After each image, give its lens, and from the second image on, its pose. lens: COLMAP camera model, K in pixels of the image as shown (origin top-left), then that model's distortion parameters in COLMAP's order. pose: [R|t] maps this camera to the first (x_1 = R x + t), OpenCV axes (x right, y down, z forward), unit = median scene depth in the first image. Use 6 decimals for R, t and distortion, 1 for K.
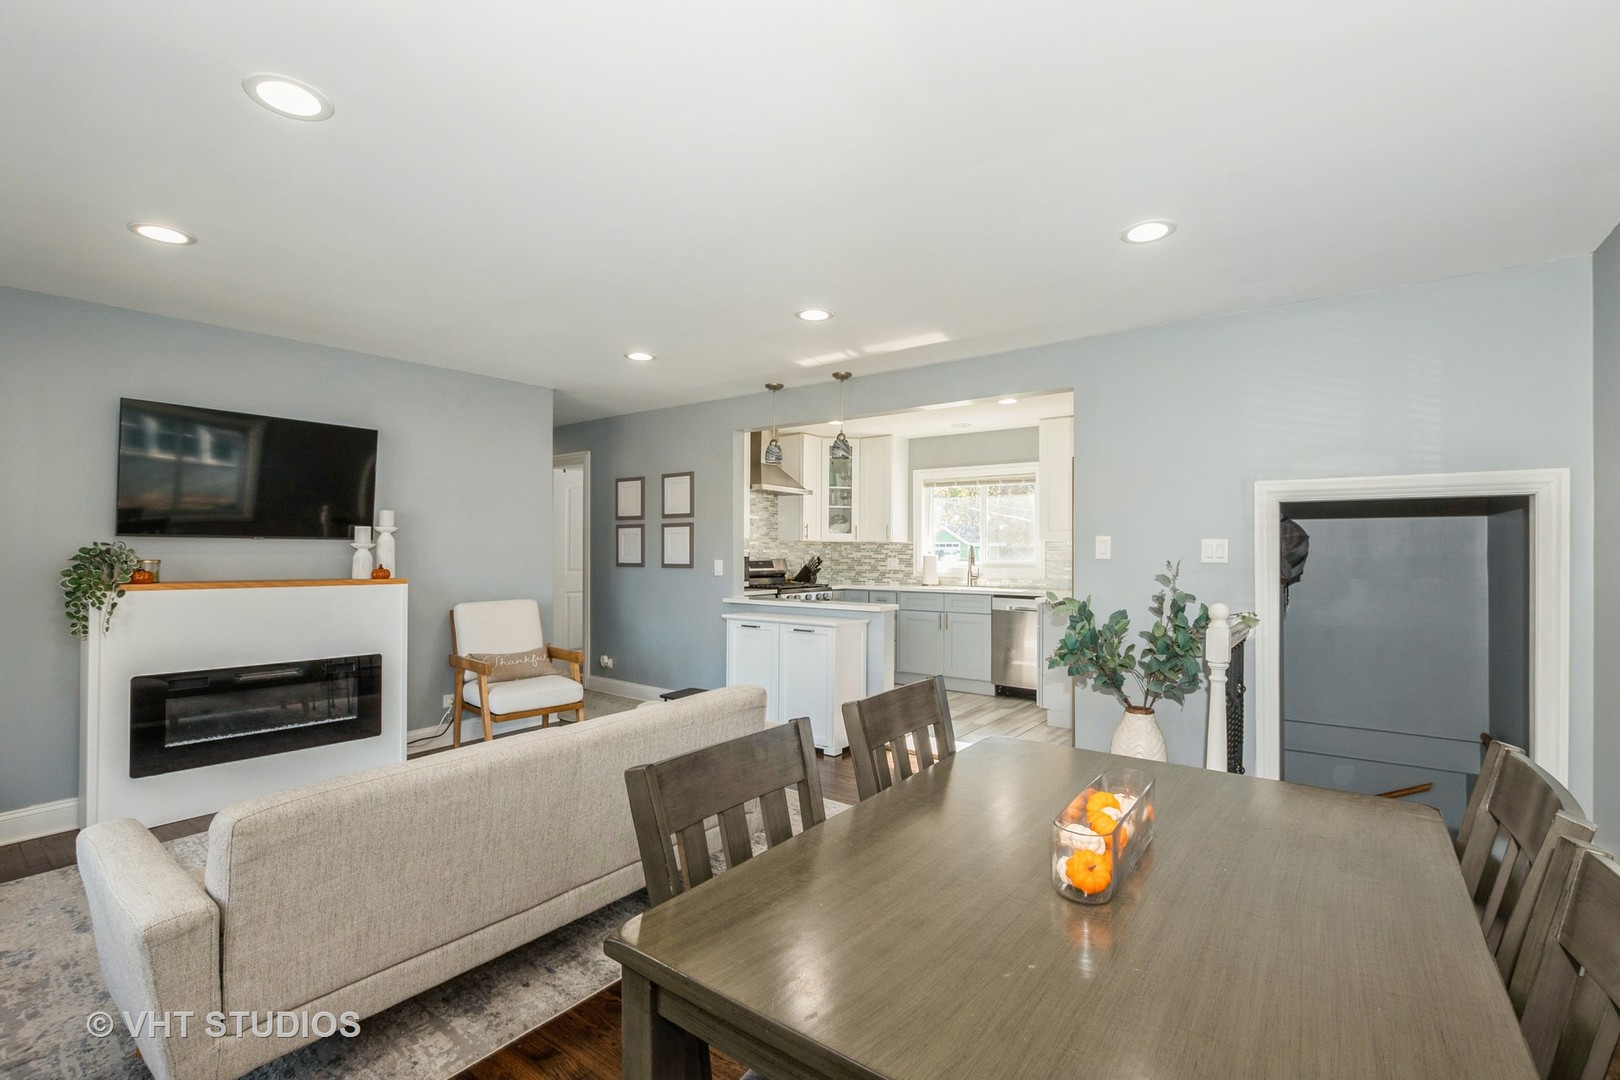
lens RADIAL K [[732.0, 0, 825.6], [0, 732.0, 542.3], [0, 0, 1]] dist [-0.033864, 0.007430]
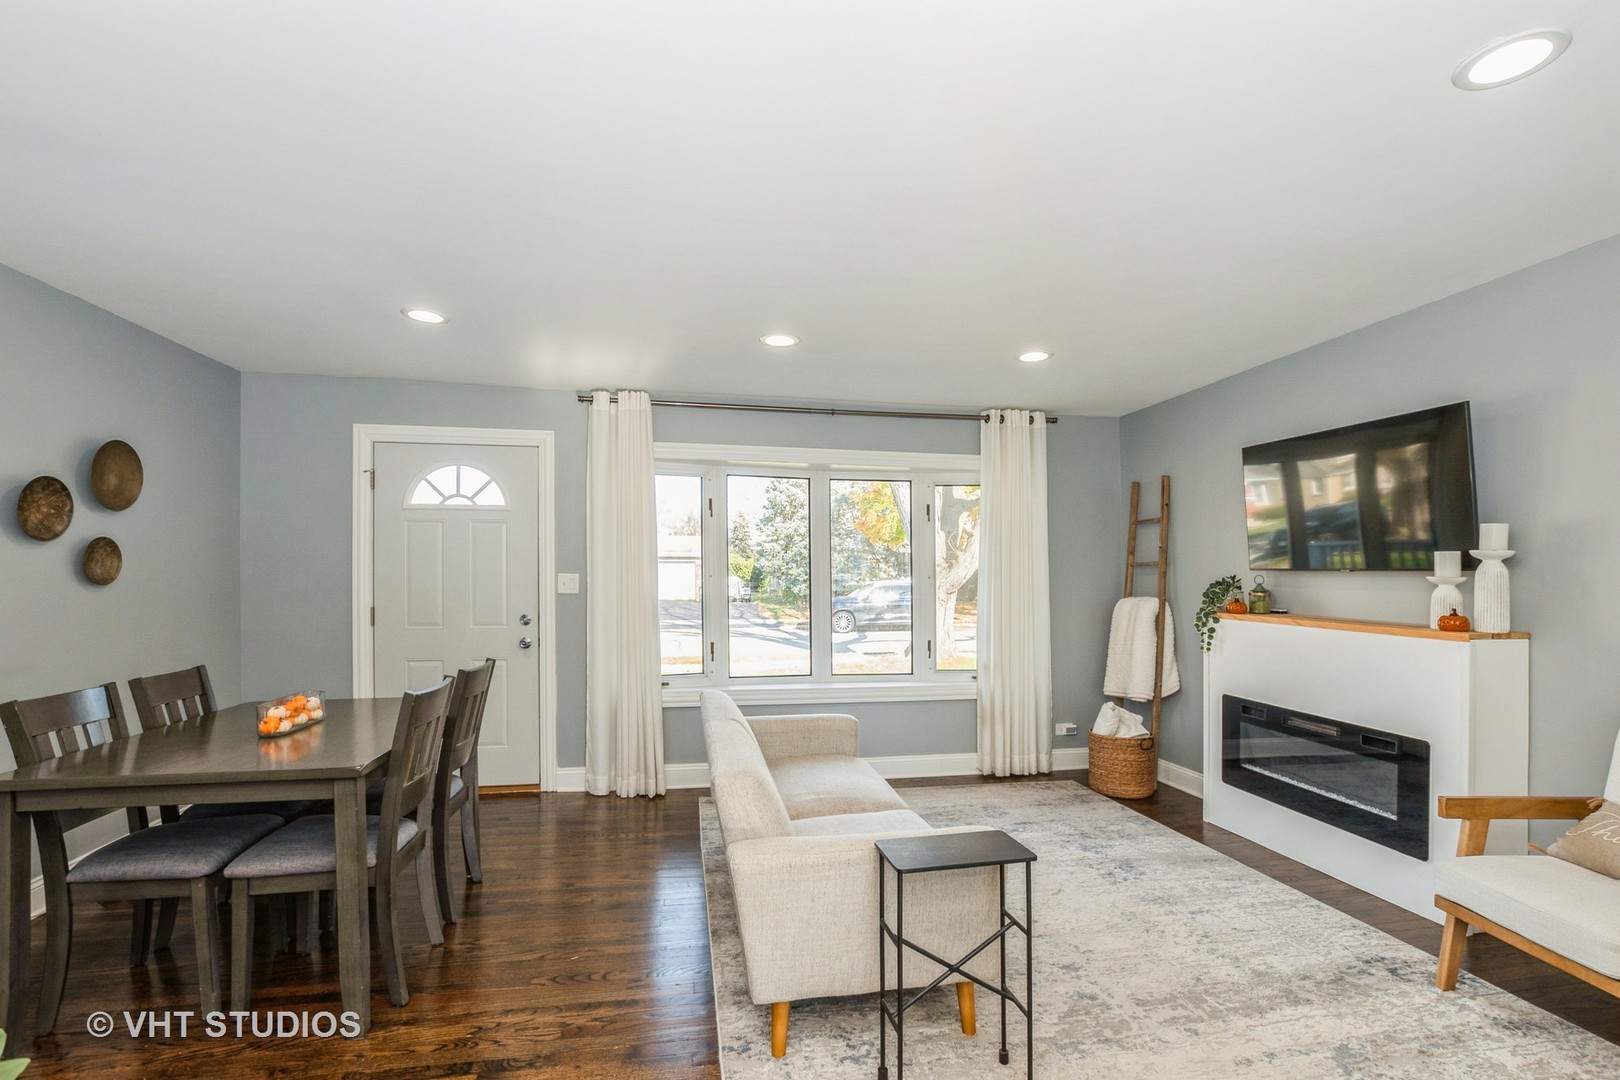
lens RADIAL K [[732.0, 0, 780.4], [0, 732.0, 559.2], [0, 0, 1]] dist [-0.033864, 0.007430]
pose [[-0.712502, -0.003024, -0.701663, 0.205577], [0.019920, 0.999500, -0.024535, -0.008131], [0.701387, -0.031459, -0.712086, 0.768562]]
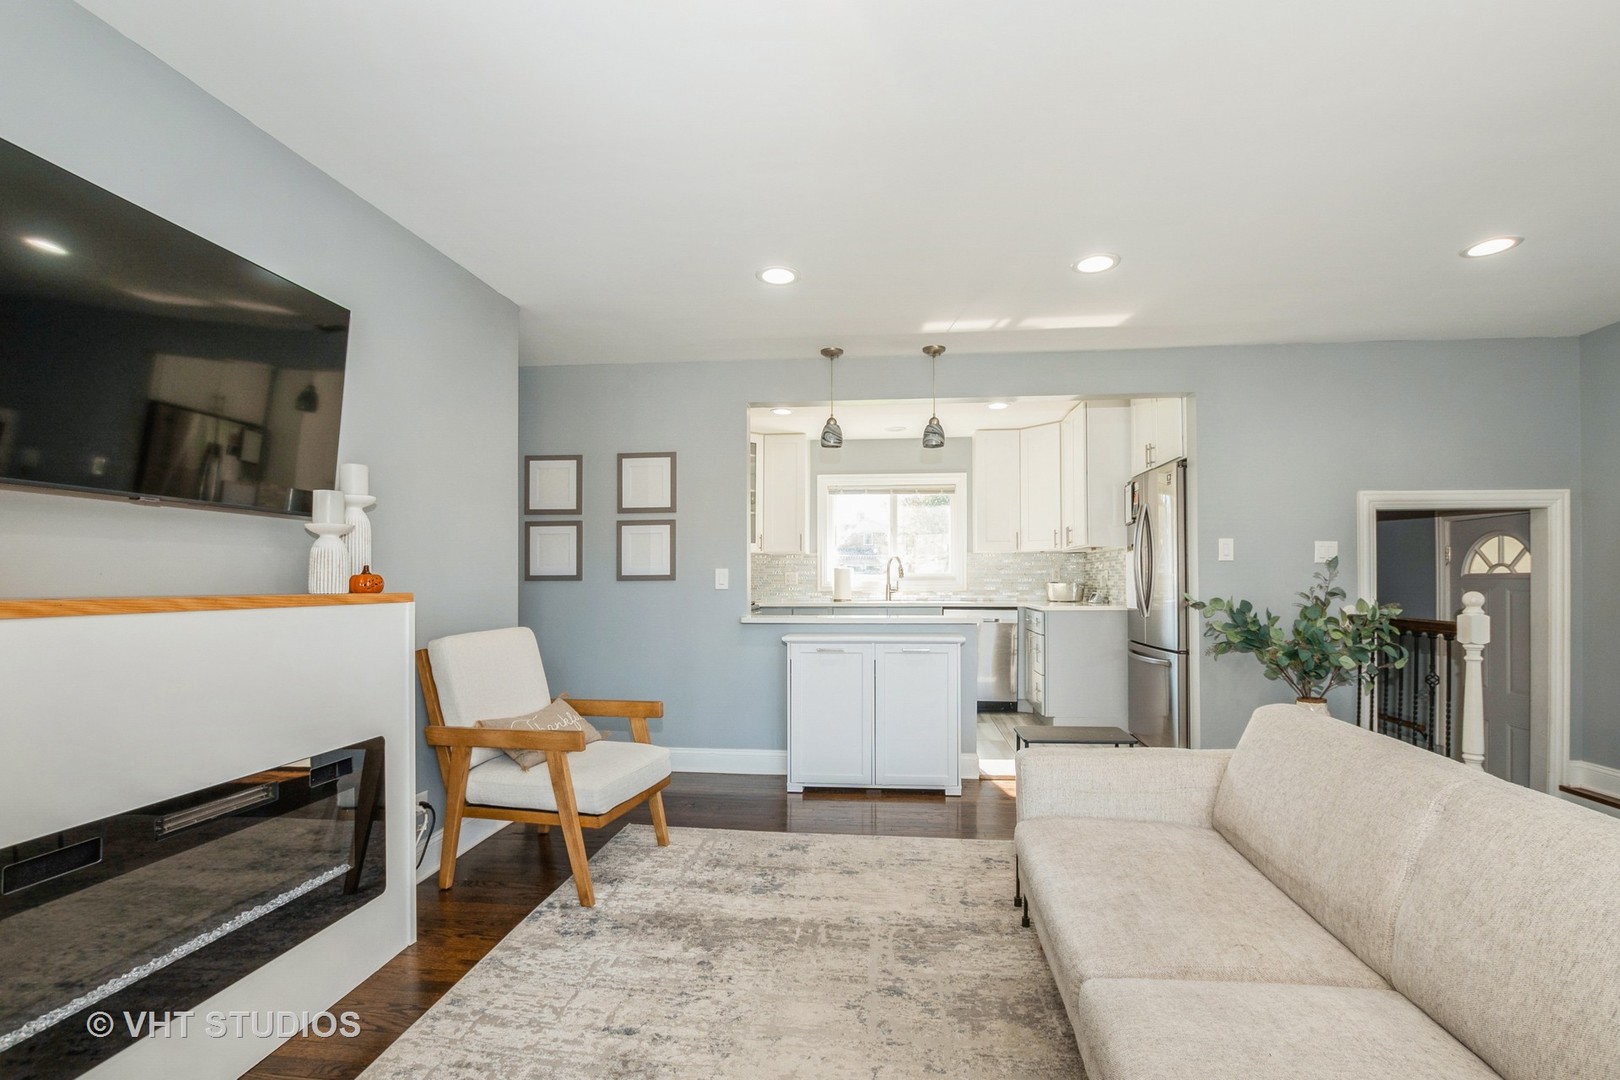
lens RADIAL K [[732.0, 0, 833.7], [0, 732.0, 563.9], [0, 0, 1]] dist [-0.033864, 0.007430]
pose [[0.857184, 0.003605, 0.514997, -0.440980], [-0.000247, 0.999978, -0.006590, 0.024083], [-0.515009, 0.005521, 0.857167, 0.279307]]
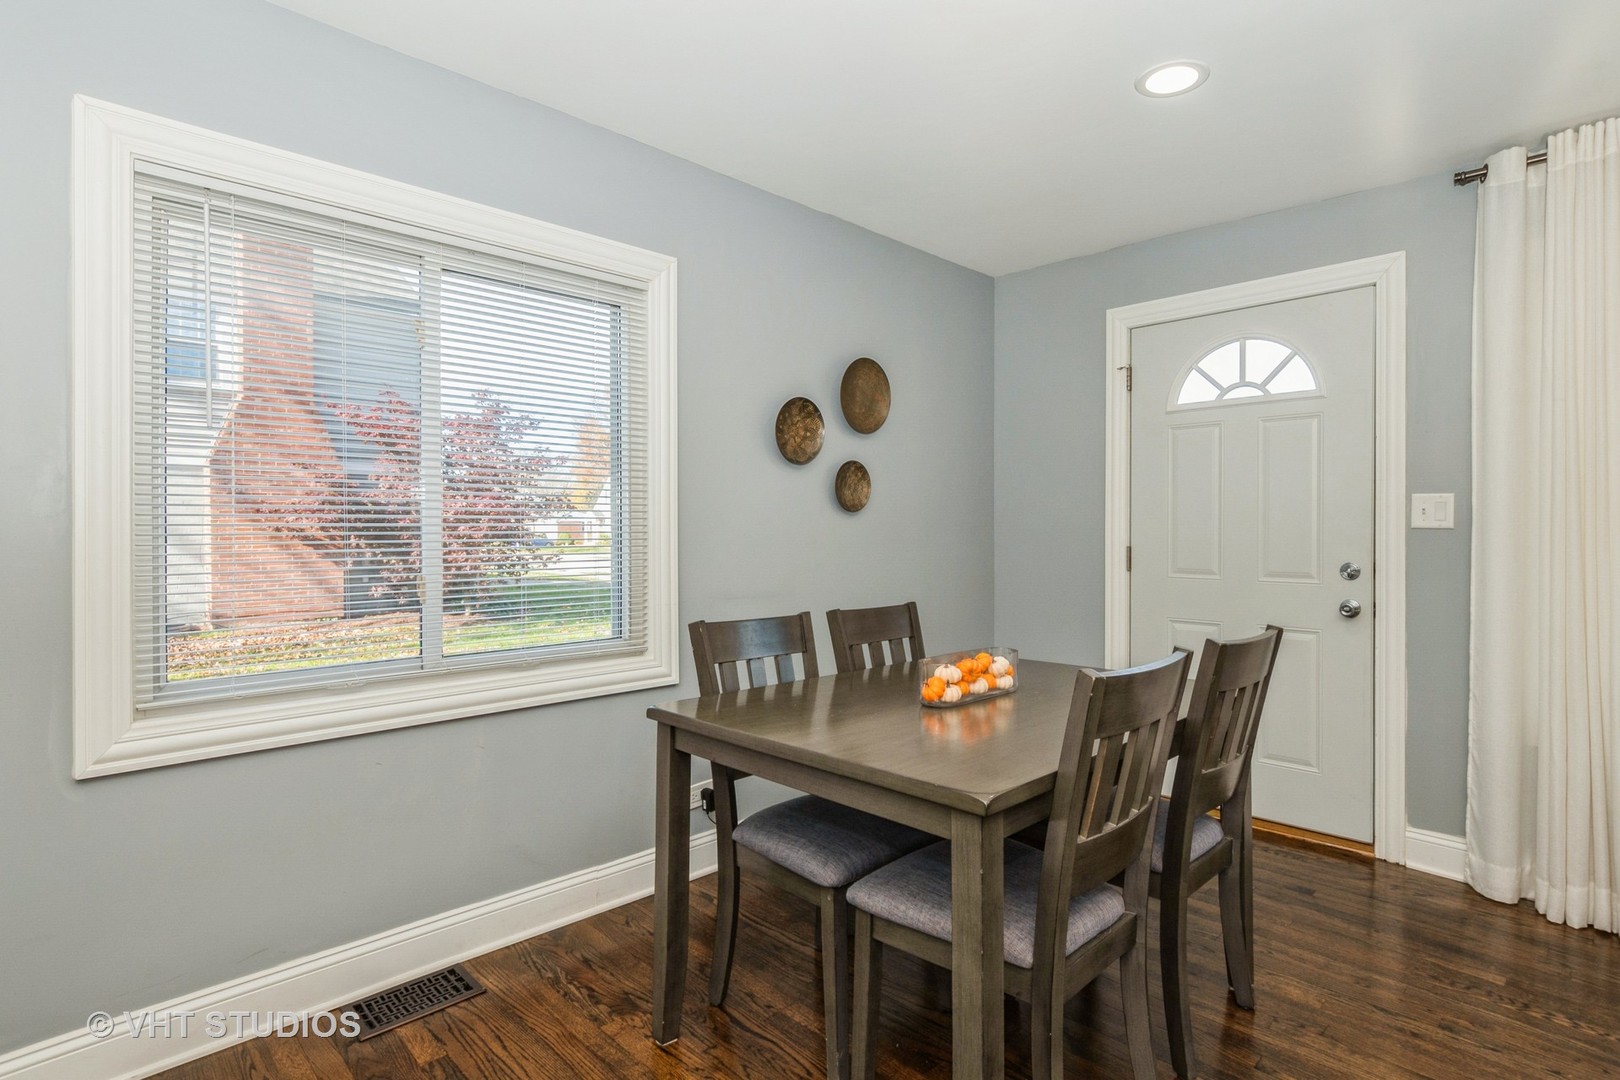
lens RADIAL K [[814.3, 0, 858.1], [0, 814.3, 539.2], [0, 0, 1]] dist [-0.016058, 0.004728]
pose [[-0.992930, 0.003376, 0.118652, 0.085477], [0.002480, 0.999967, -0.007697, 0.020027], [-0.118674, -0.007348, -0.992906, 0.537909]]
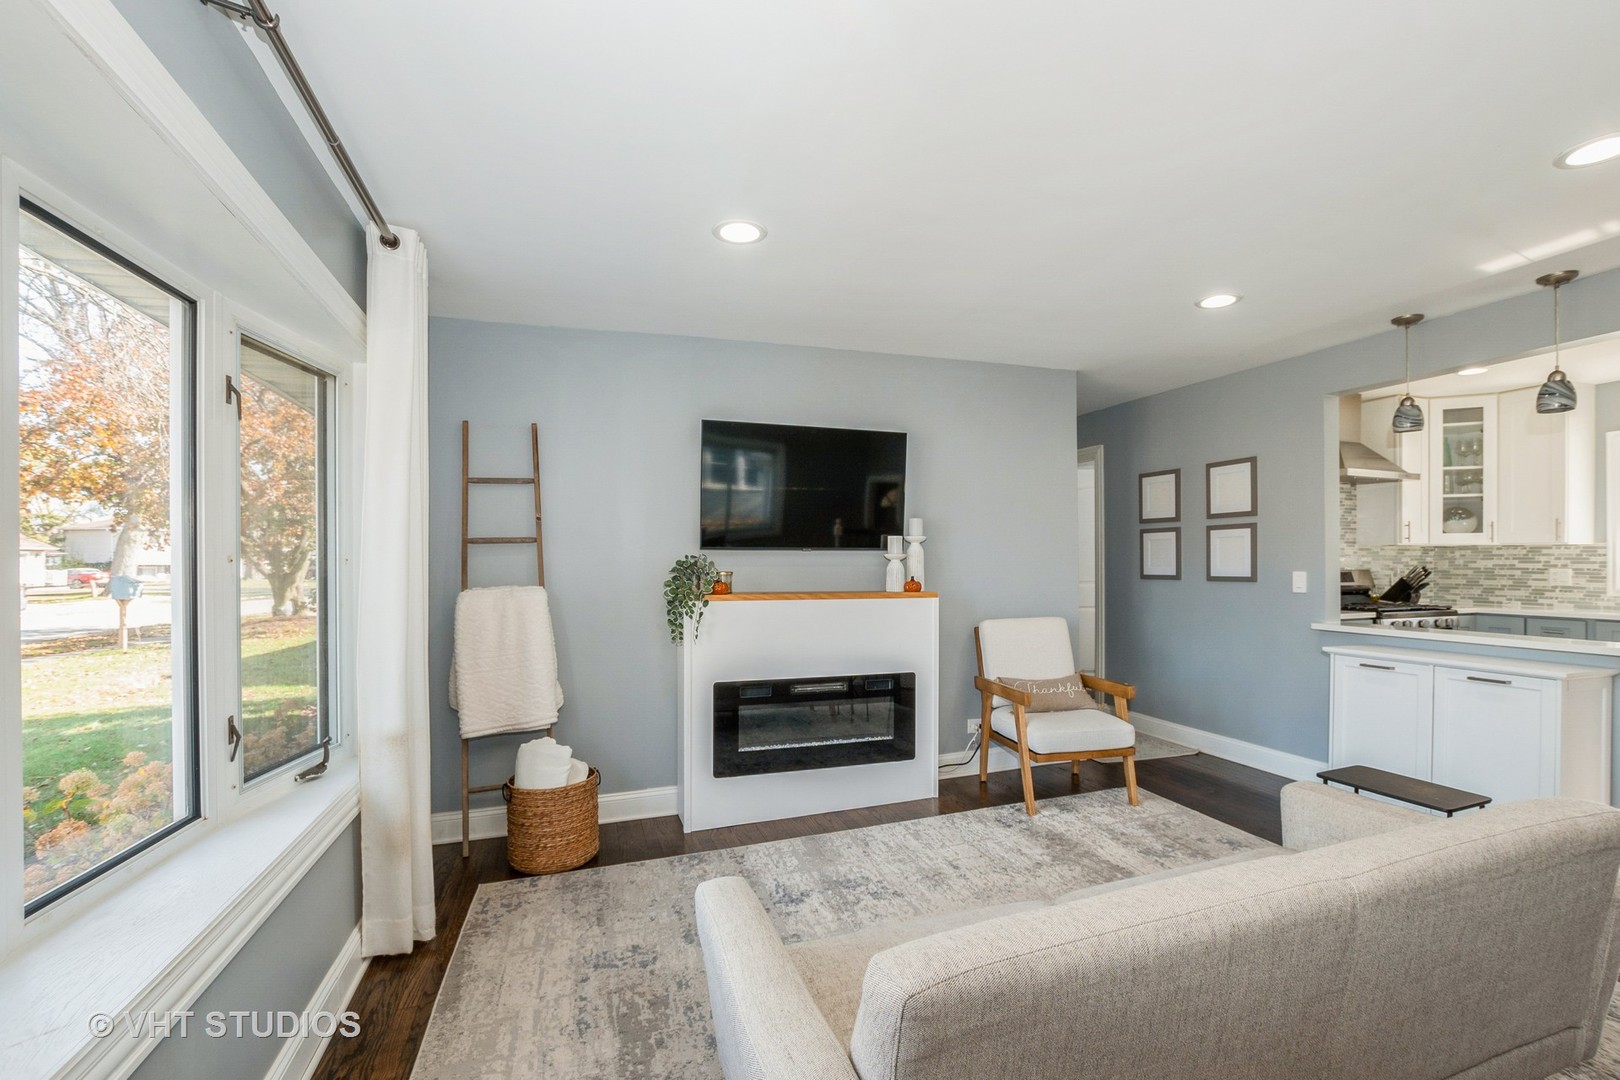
lens RADIAL K [[732.0, 0, 817.1], [0, 732.0, 569.0], [0, 0, 1]] dist [-0.033864, 0.007430]
pose [[0.824456, -0.000348, -0.565926, -0.134925], [0.013244, 0.999738, 0.018679, 0.001283], [0.565771, -0.022895, 0.824244, 0.112917]]
